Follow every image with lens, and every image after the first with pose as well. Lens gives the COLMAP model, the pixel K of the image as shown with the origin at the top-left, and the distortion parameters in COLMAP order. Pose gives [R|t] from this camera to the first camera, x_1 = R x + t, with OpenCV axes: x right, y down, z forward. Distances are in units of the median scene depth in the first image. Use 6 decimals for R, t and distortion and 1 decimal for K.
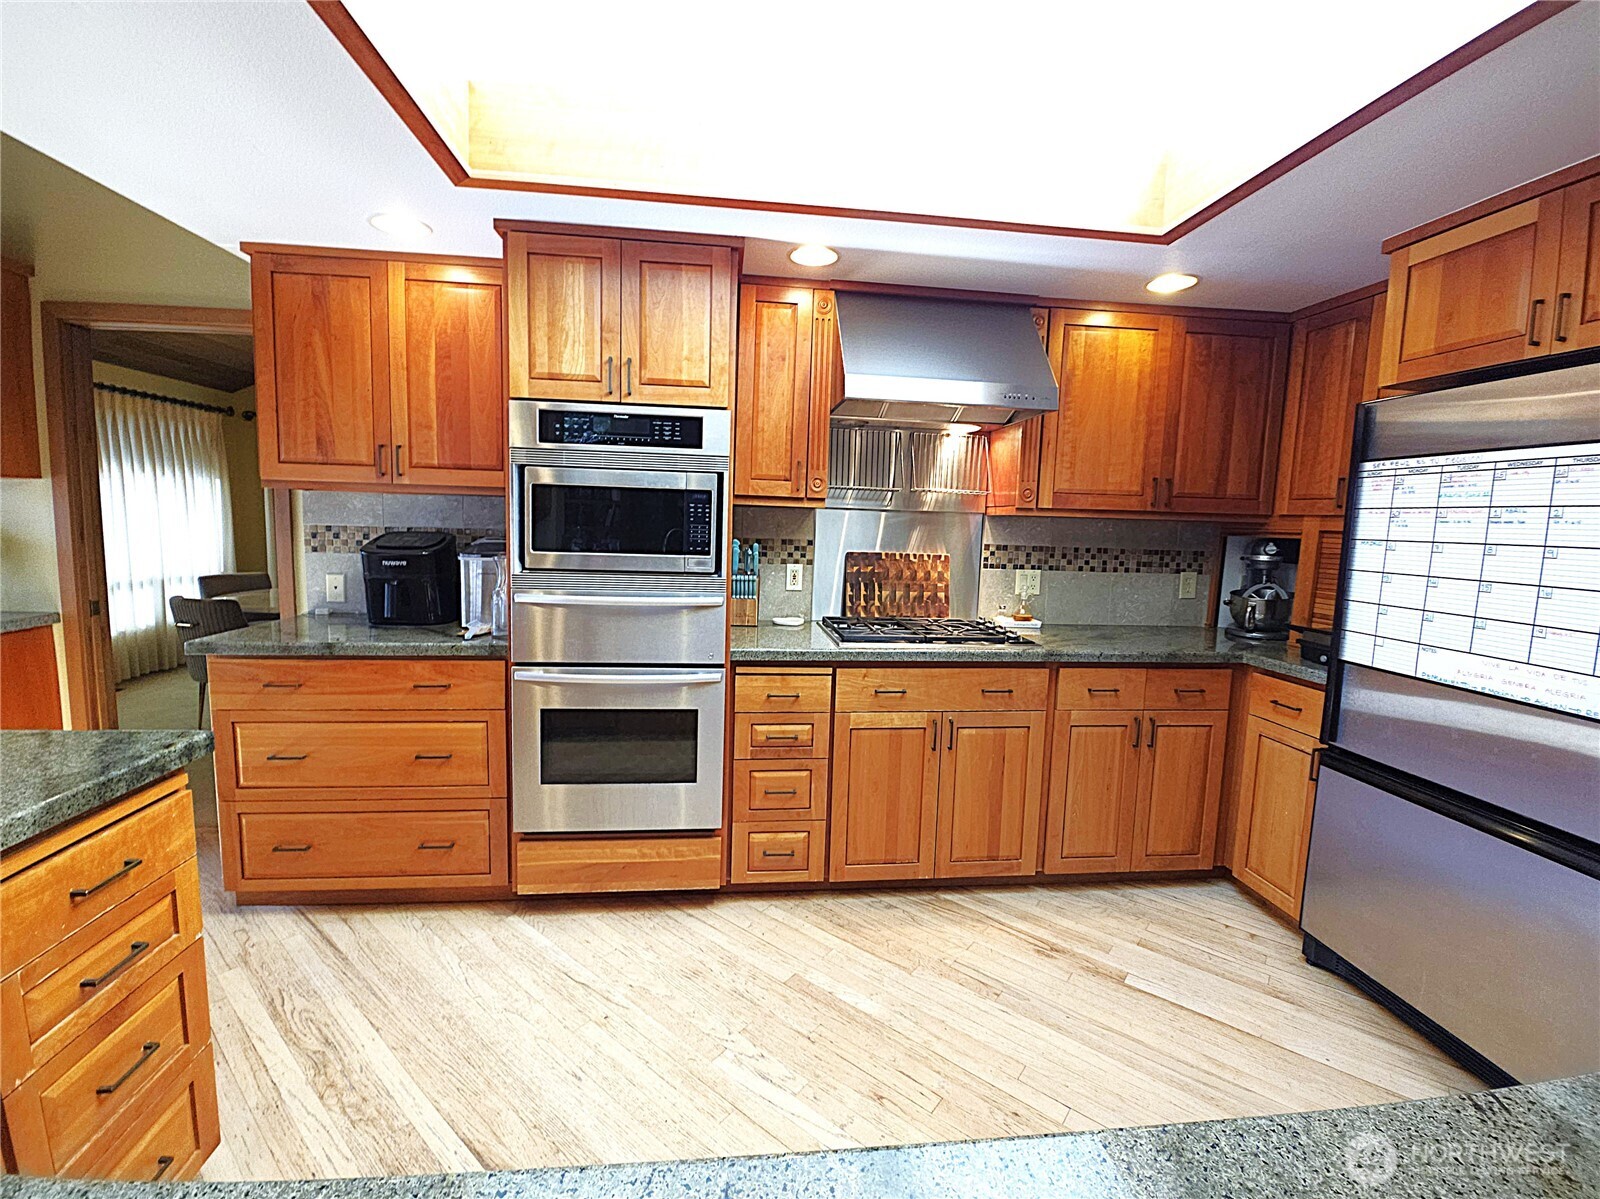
lens RADIAL K [[699.4, 0, 793.5], [0, 699.4, 591.9], [0, 0, 1]] dist [-0.005515, -0.001895]
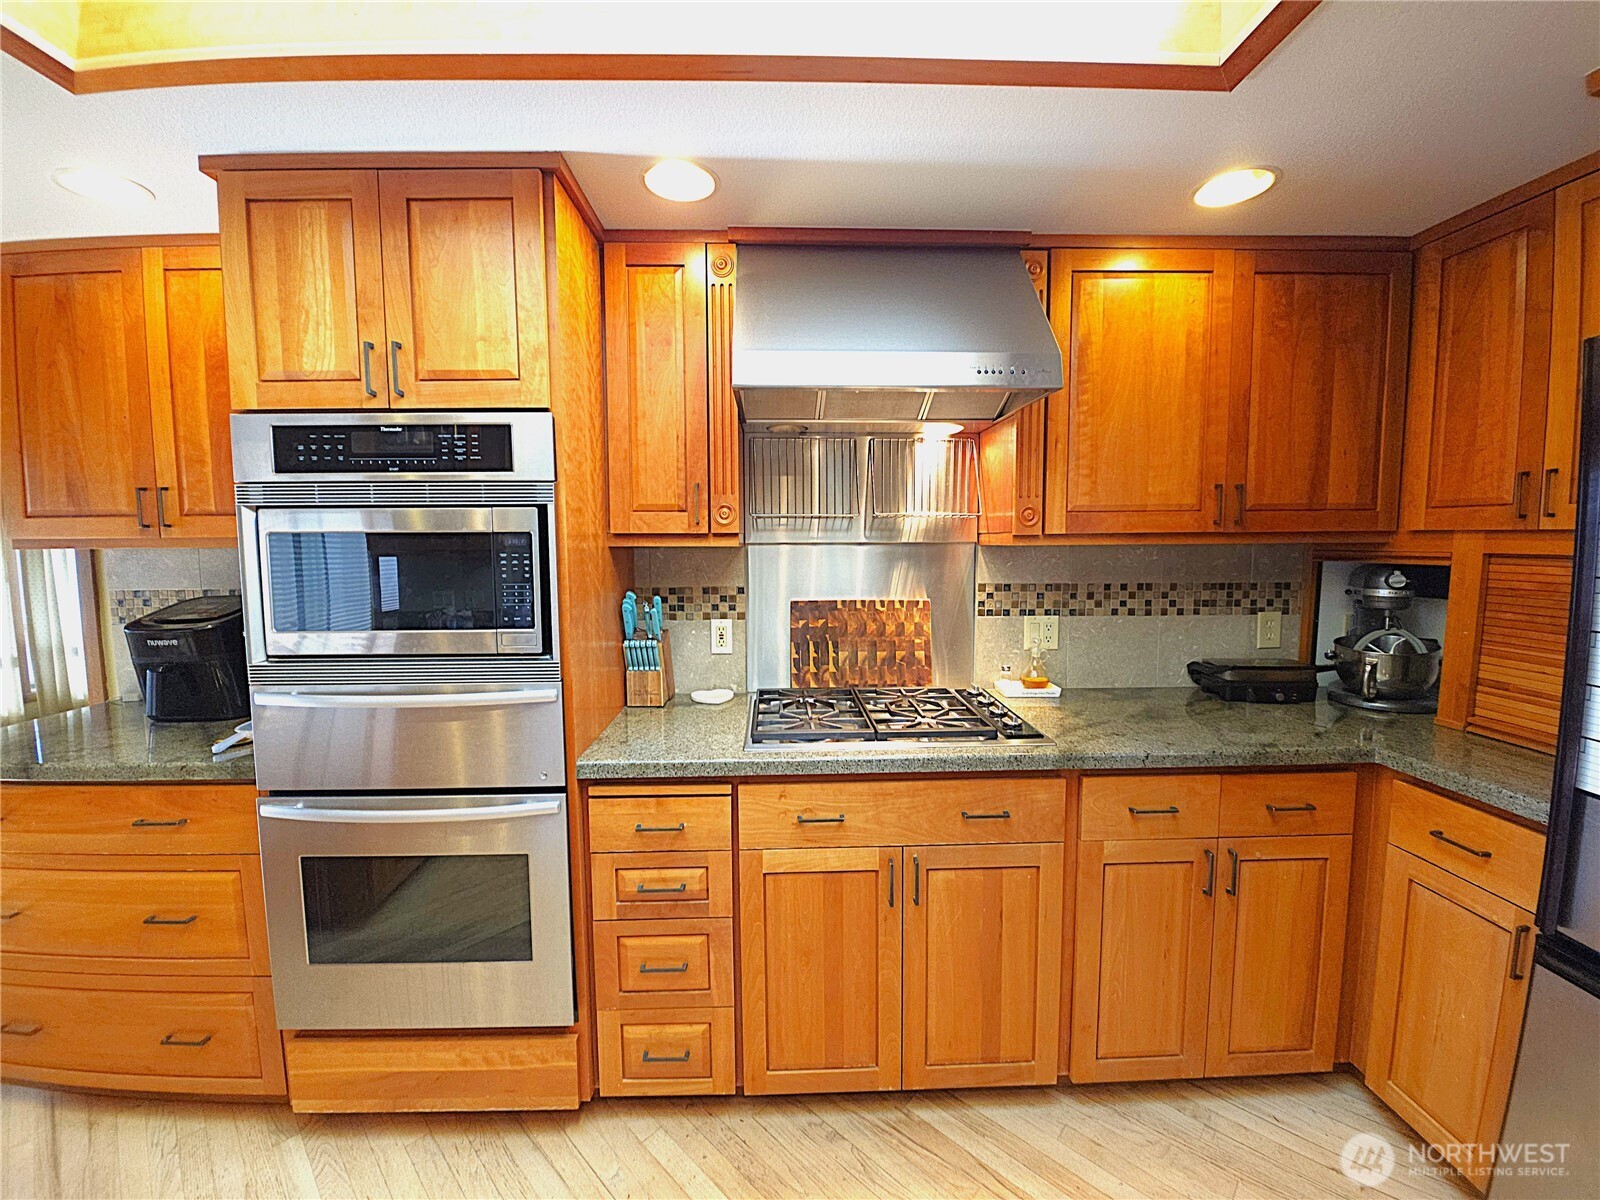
lens RADIAL K [[648.9, 0, 792.2], [0, 648.9, 591.8], [0, 0, 1]] dist [-0.007358, -0.005442]
pose [[0.995526, -0.030813, -0.089324, 0.168830], [0.028465, 0.999218, -0.027441, -0.056990], [0.090100, 0.024776, 0.995625, 0.364065]]
